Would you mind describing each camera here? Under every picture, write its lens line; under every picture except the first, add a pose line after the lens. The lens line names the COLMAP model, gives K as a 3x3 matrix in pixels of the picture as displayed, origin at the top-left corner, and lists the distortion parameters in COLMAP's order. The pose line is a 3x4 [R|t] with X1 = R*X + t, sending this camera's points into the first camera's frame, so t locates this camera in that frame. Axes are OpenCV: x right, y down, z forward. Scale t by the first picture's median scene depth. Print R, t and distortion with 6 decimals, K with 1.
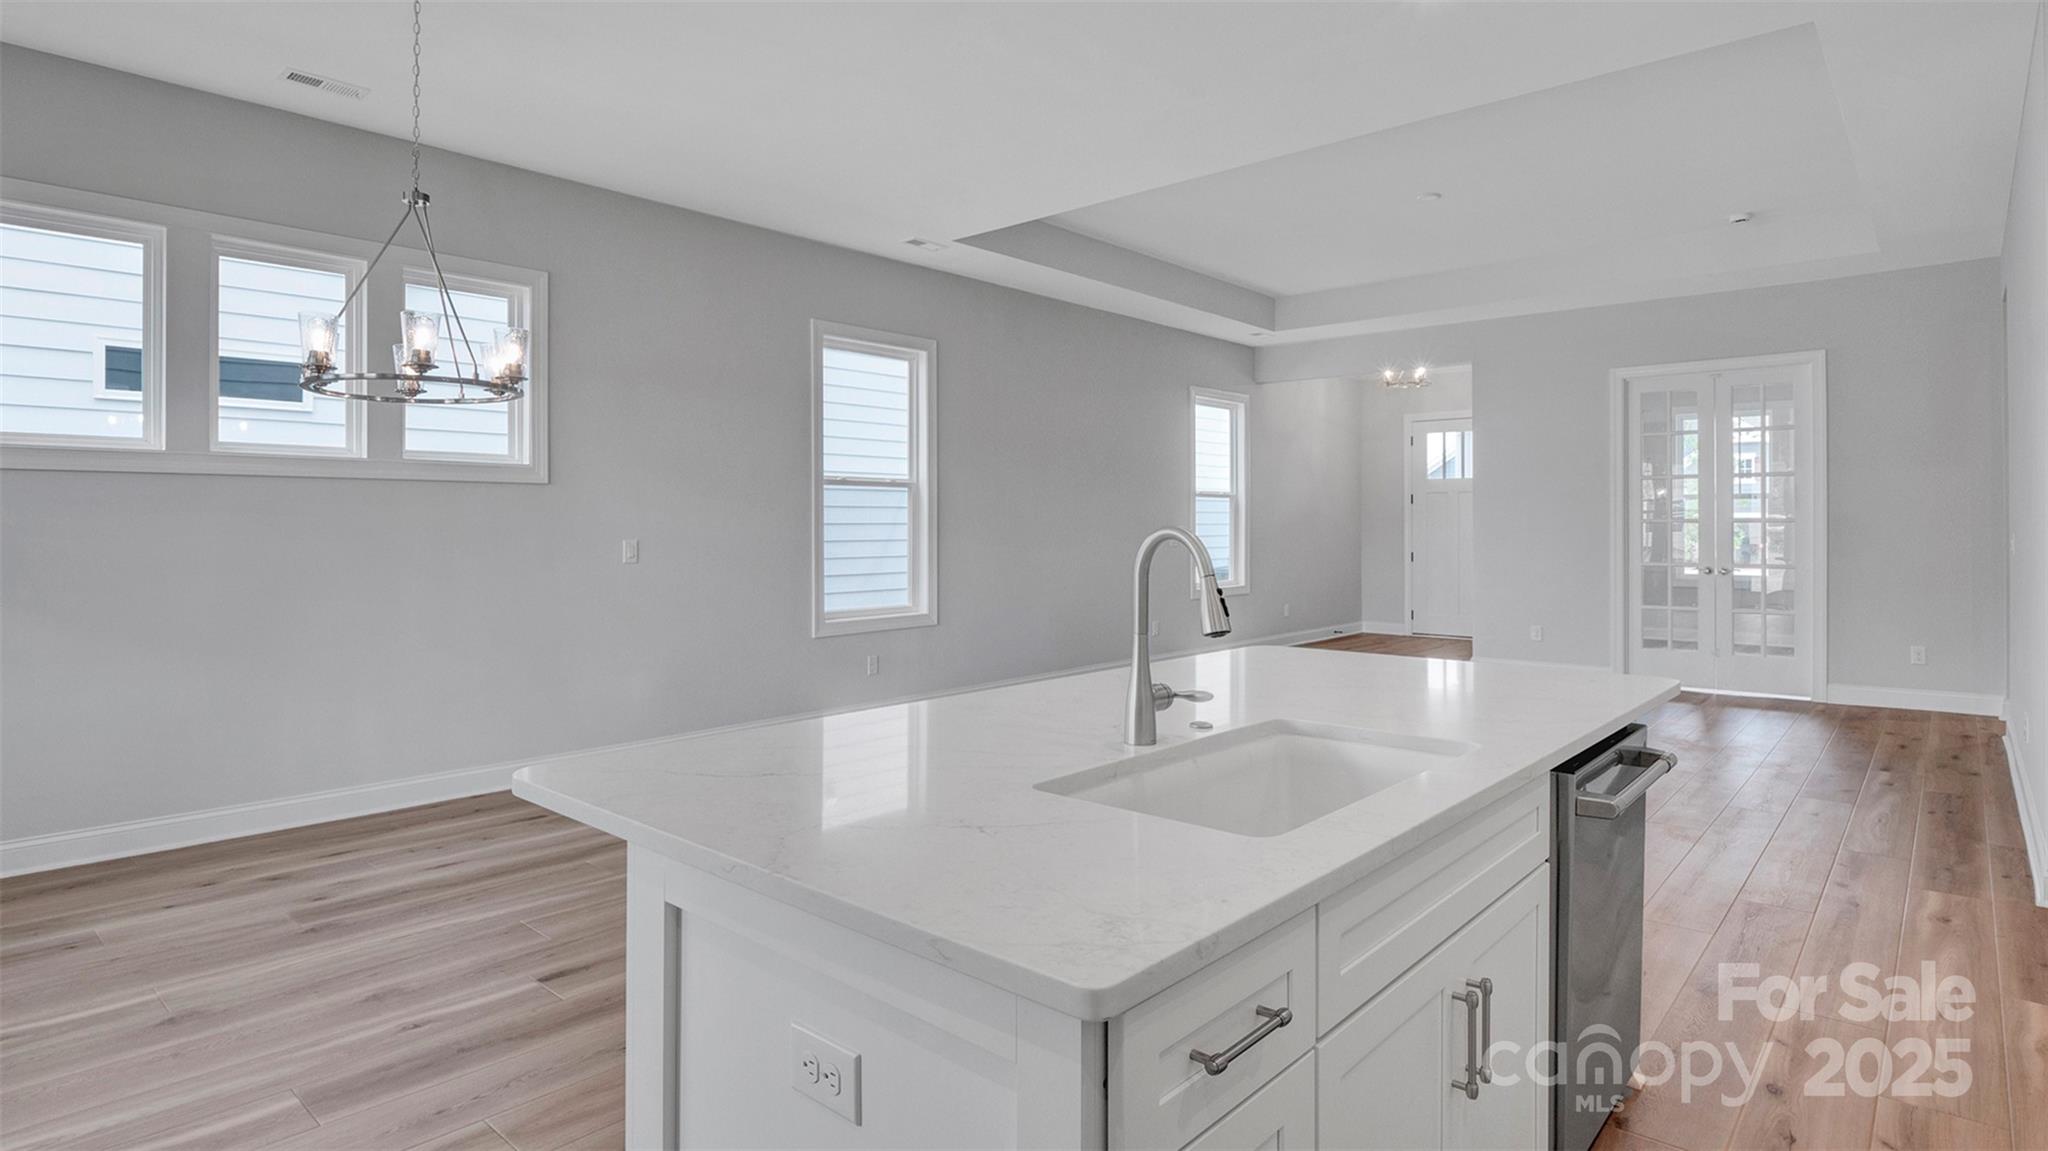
lens RADIAL K [[1105.6, 0, 1018.8], [0, 1105.6, 544.6], [0, 0, 1]] dist [-0.002974, -0.002766]
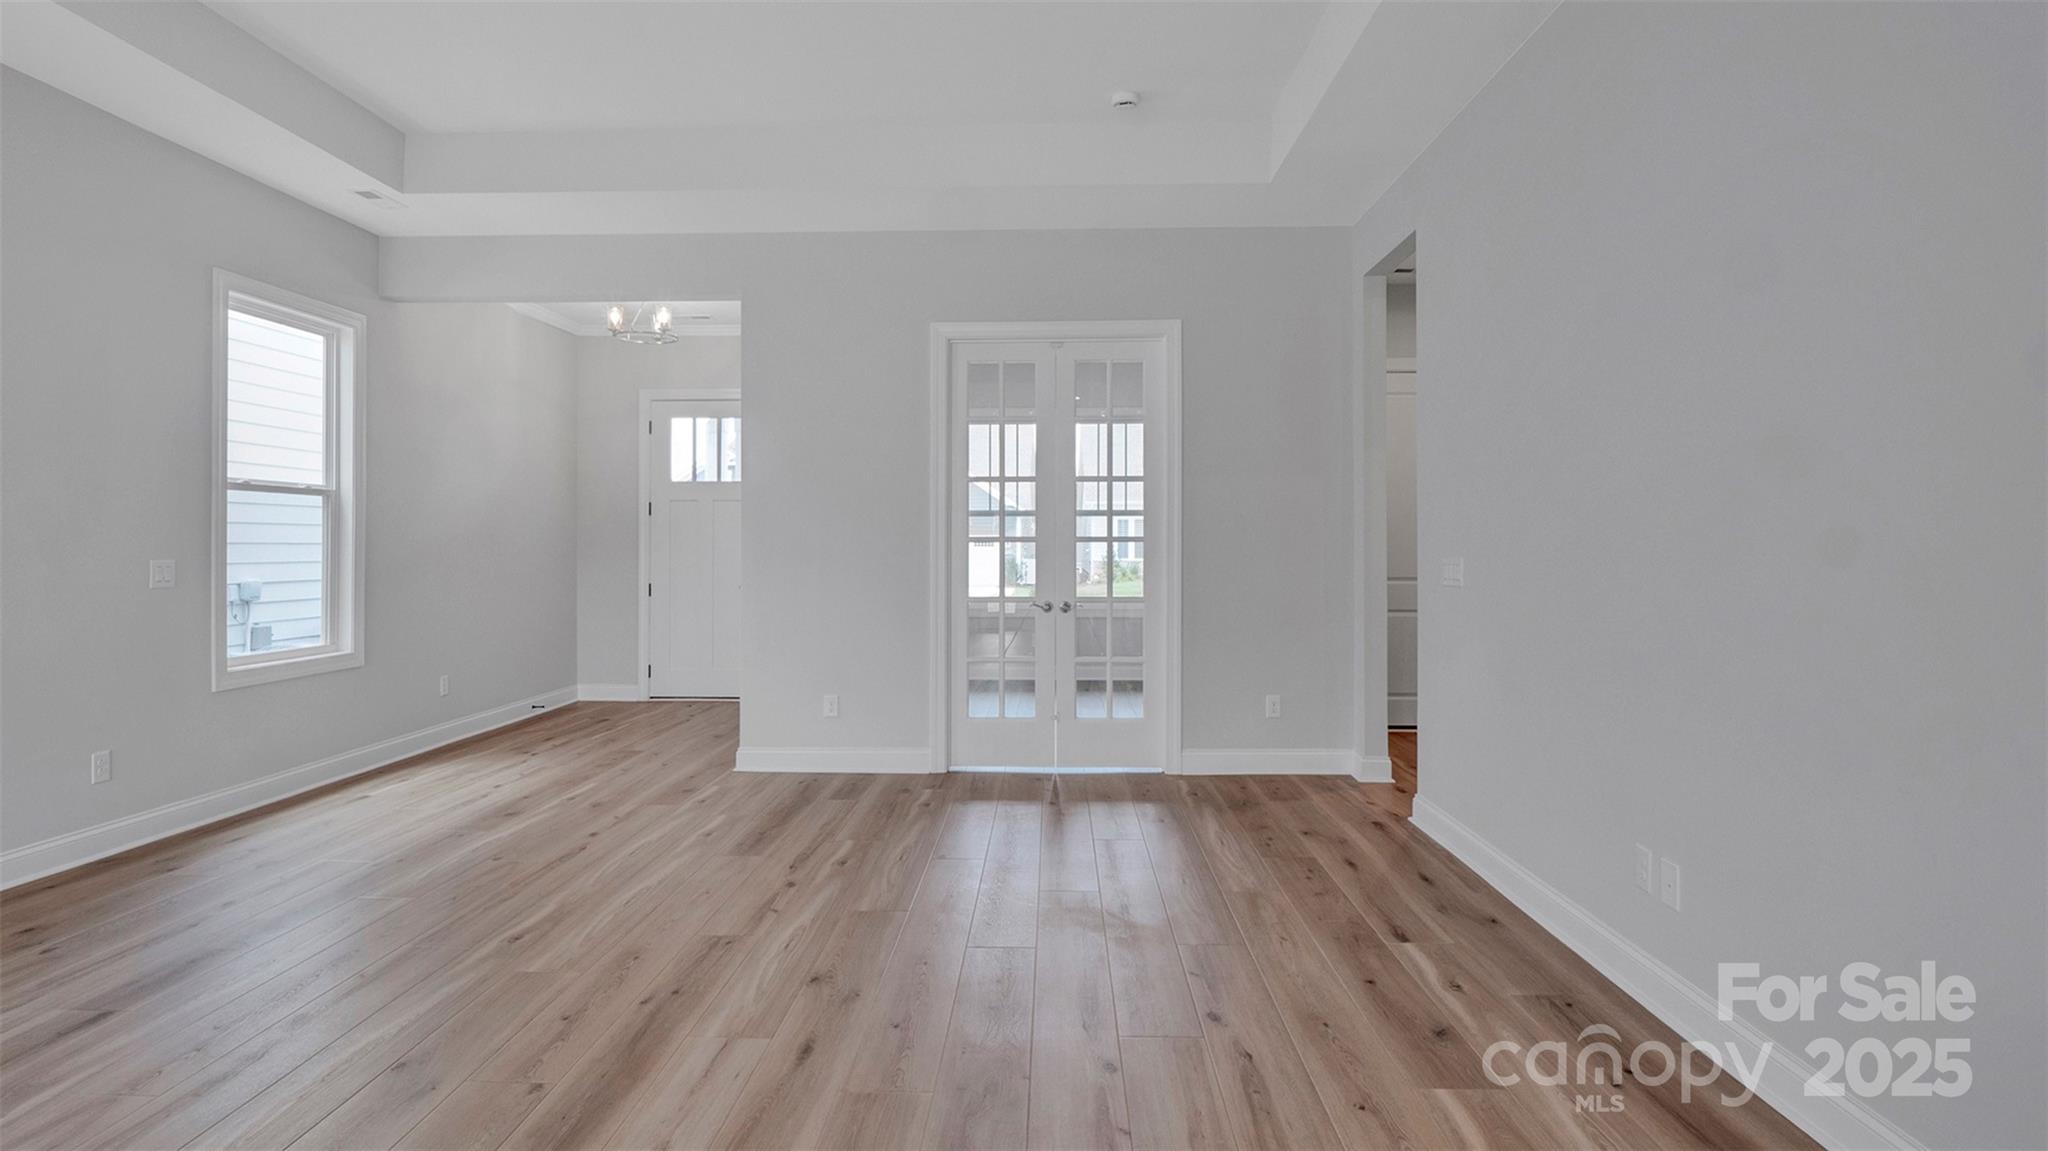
lens RADIAL K [[1105.6, 0, 1018.8], [0, 1105.6, 544.6], [0, 0, 1]] dist [-0.002974, -0.002766]
pose [[0.786284, 0.003826, 0.617853, 0.127143], [0.009706, 0.999781, -0.018543, -0.004238], [-0.617788, 0.020577, 0.786075, 0.363700]]
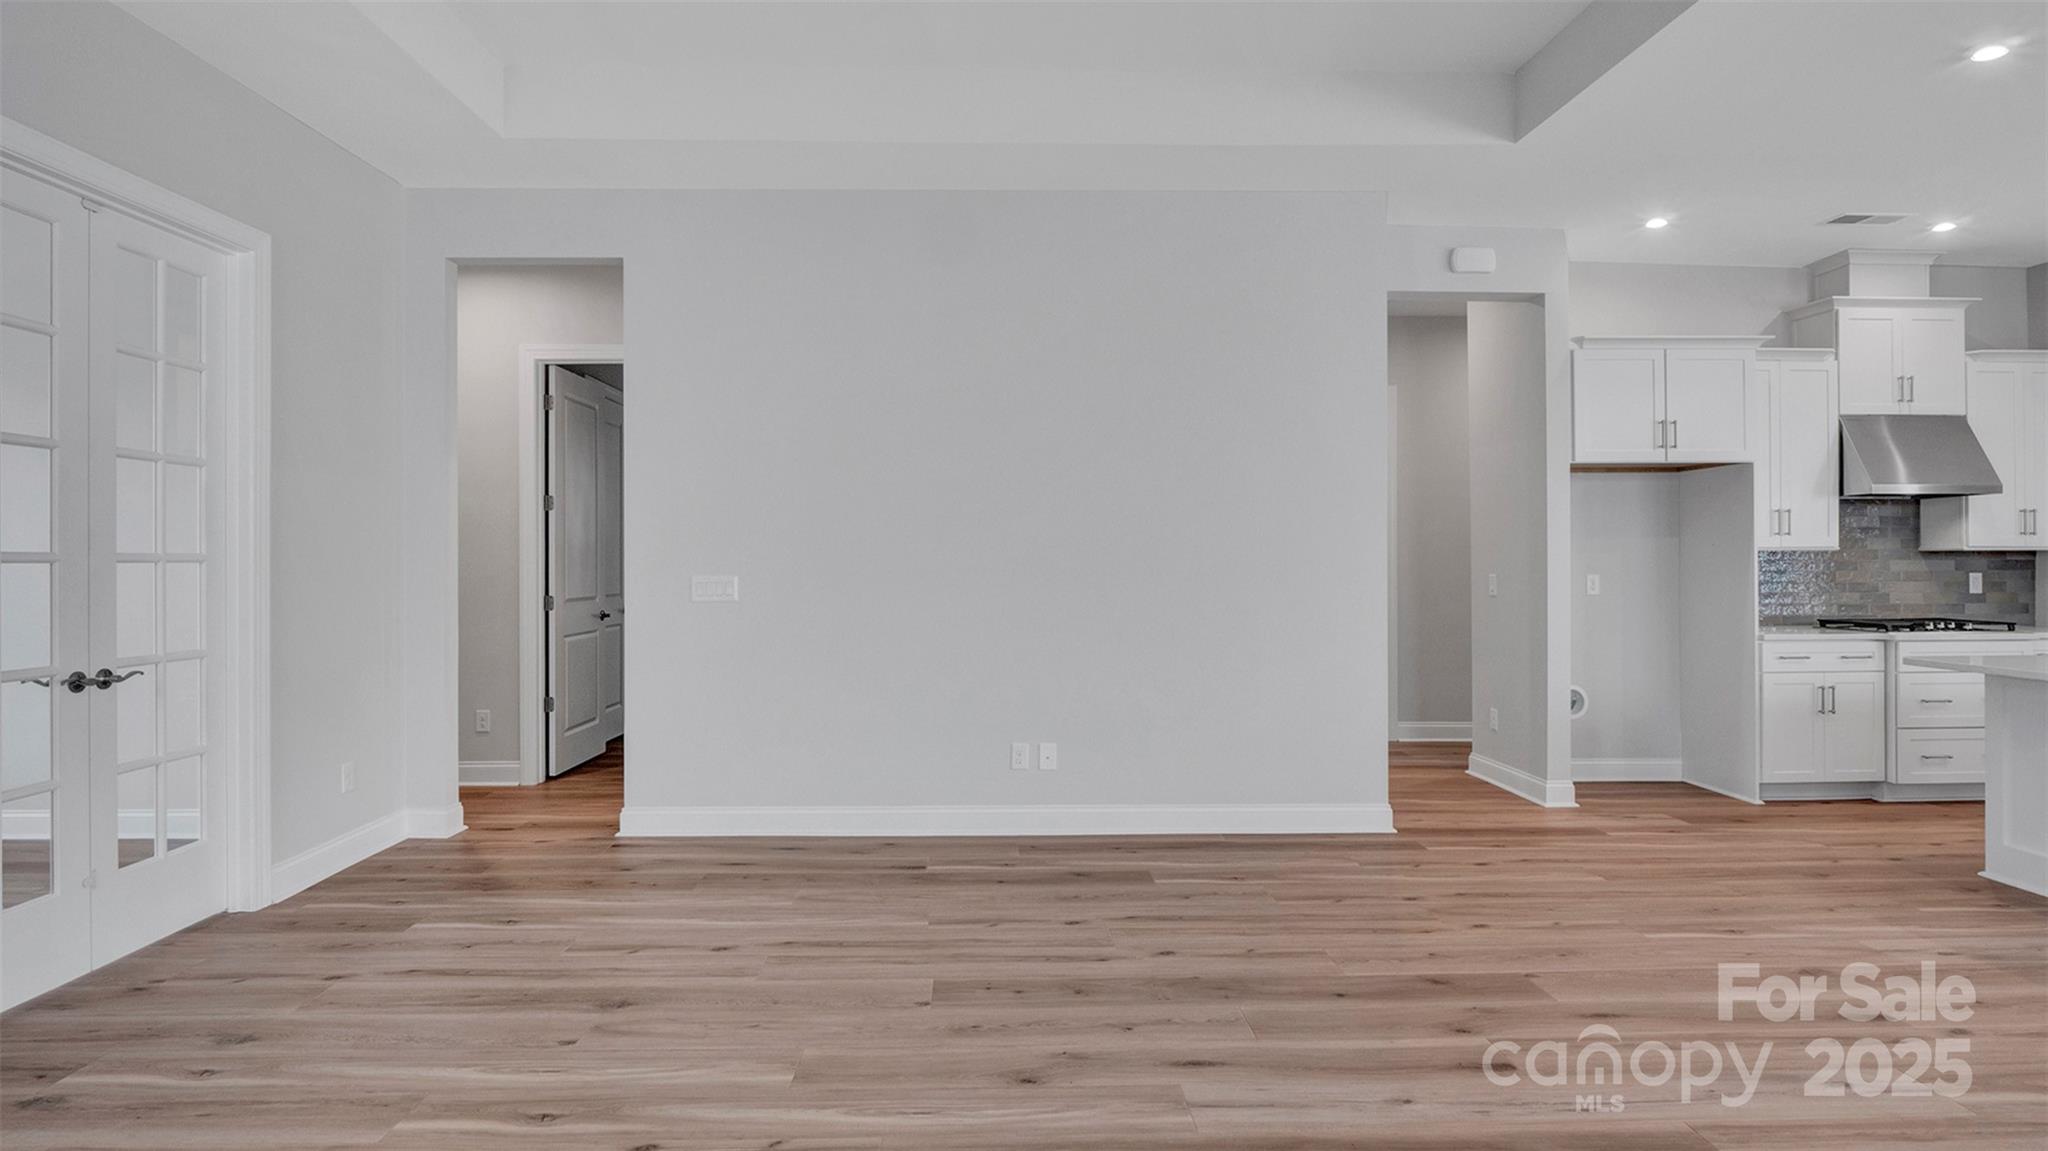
lens RADIAL K [[1105.6, 0, 1018.8], [0, 1105.6, 544.6], [0, 0, 1]] dist [-0.002974, -0.002766]
pose [[-0.700946, 0.016175, 0.713031, 0.082235], [0.019916, 0.999797, -0.003101, -0.015913], [-0.712936, 0.012027, -0.701126, 0.887840]]
